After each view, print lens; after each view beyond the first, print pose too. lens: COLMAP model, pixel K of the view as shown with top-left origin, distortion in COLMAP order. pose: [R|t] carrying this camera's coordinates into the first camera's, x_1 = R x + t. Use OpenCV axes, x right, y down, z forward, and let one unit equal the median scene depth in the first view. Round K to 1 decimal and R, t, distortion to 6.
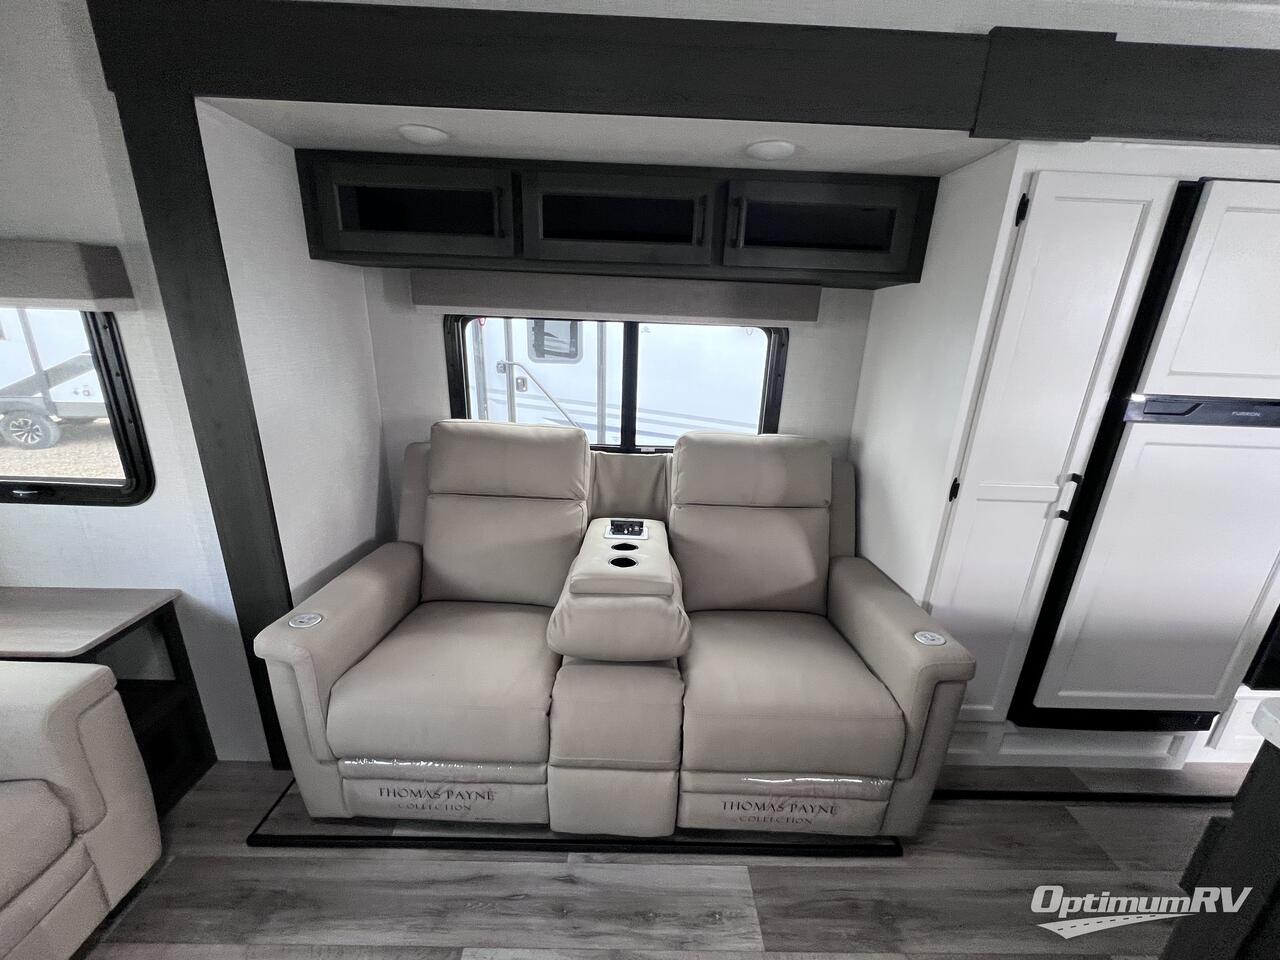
lens RADIAL K [[512.4, 0, 640.0], [0, 512.4, 480.0], [0, 0, 1]] dist [-0.001854, 0.000075]
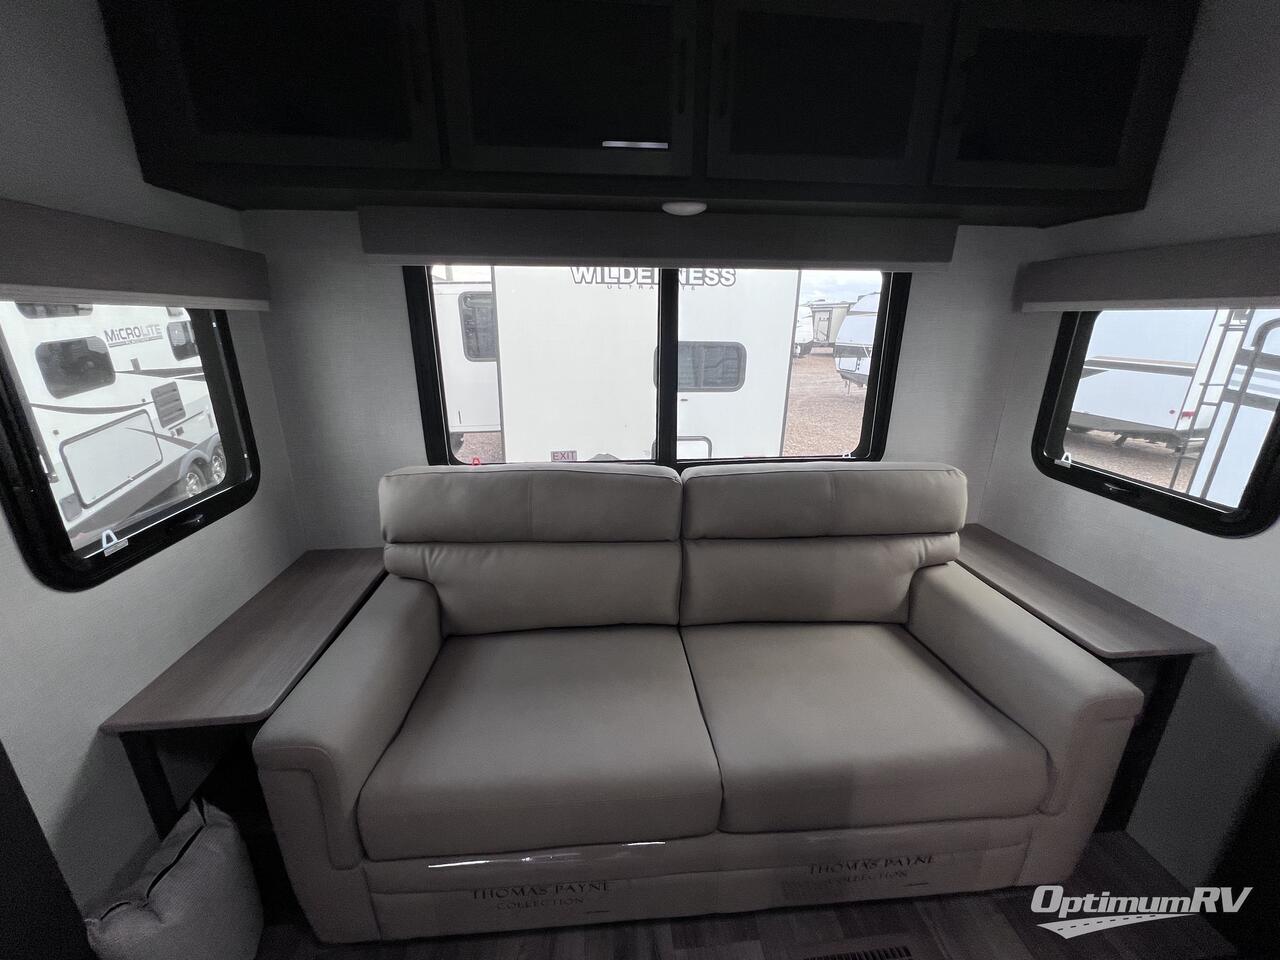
lens RADIAL K [[512.4, 0, 640.0], [0, 512.4, 480.0], [0, 0, 1]] dist [-0.001854, 0.000075]
pose [[0.094366, 0.274052, -0.957074, -0.268797], [-0.309844, 0.921701, 0.233373, 0.060820], [0.946093, 0.274522, 0.171890, -0.095505]]
